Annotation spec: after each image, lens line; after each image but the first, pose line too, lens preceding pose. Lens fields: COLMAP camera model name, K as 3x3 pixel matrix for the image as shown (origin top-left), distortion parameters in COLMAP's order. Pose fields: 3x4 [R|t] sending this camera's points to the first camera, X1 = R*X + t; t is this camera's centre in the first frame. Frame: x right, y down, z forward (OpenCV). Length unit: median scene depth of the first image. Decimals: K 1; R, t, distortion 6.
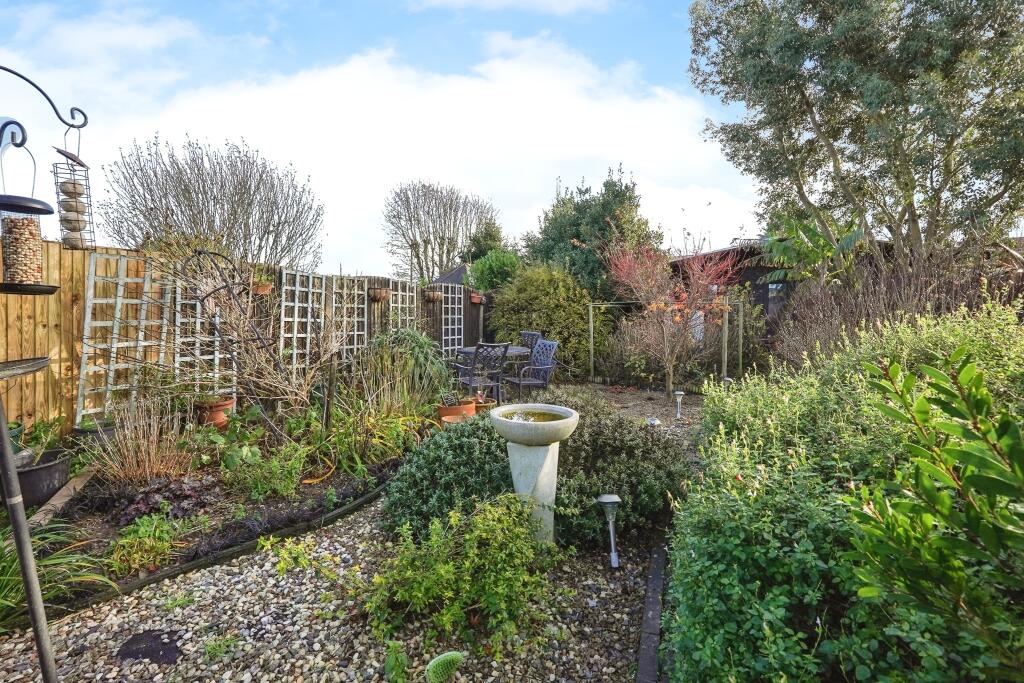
lens RADIAL K [[448.5, 0, 507.4], [0, 448.5, 328.9], [0, 0, 1]] dist [-0.010072, 0.003612]
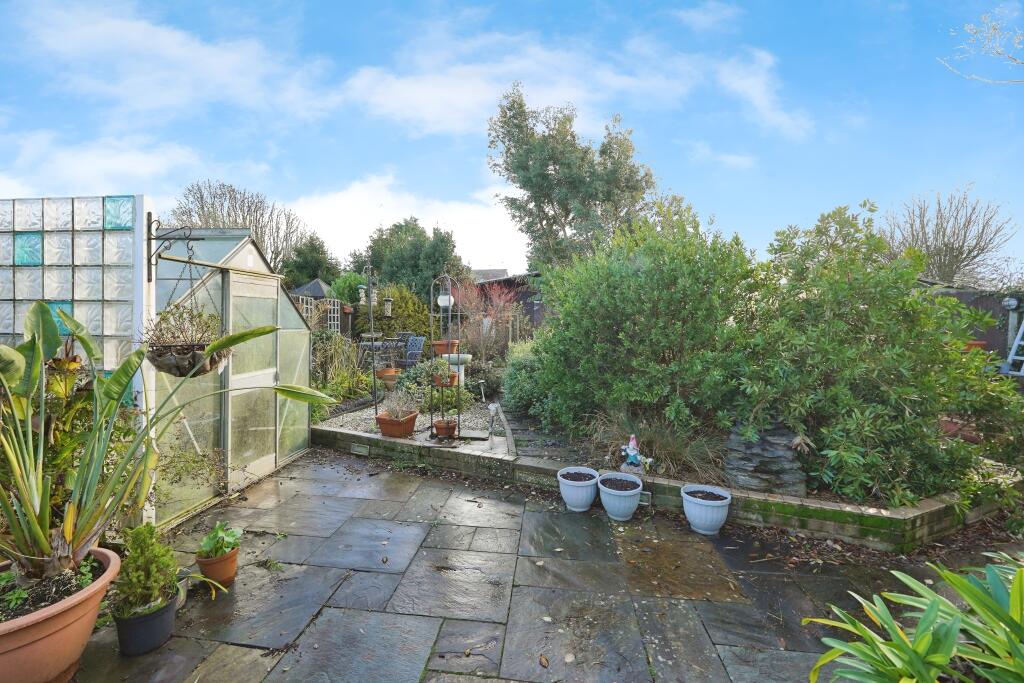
lens RADIAL K [[448.5, 0, 512.0], [0, 448.5, 336.9], [0, 0, 1]] dist [-0.010072, 0.003612]
pose [[0.891735, -0.011285, 0.452417, -0.213531], [0.008899, 0.999933, 0.007401, 0.010349], [-0.452470, -0.002573, 0.891776, -0.403672]]
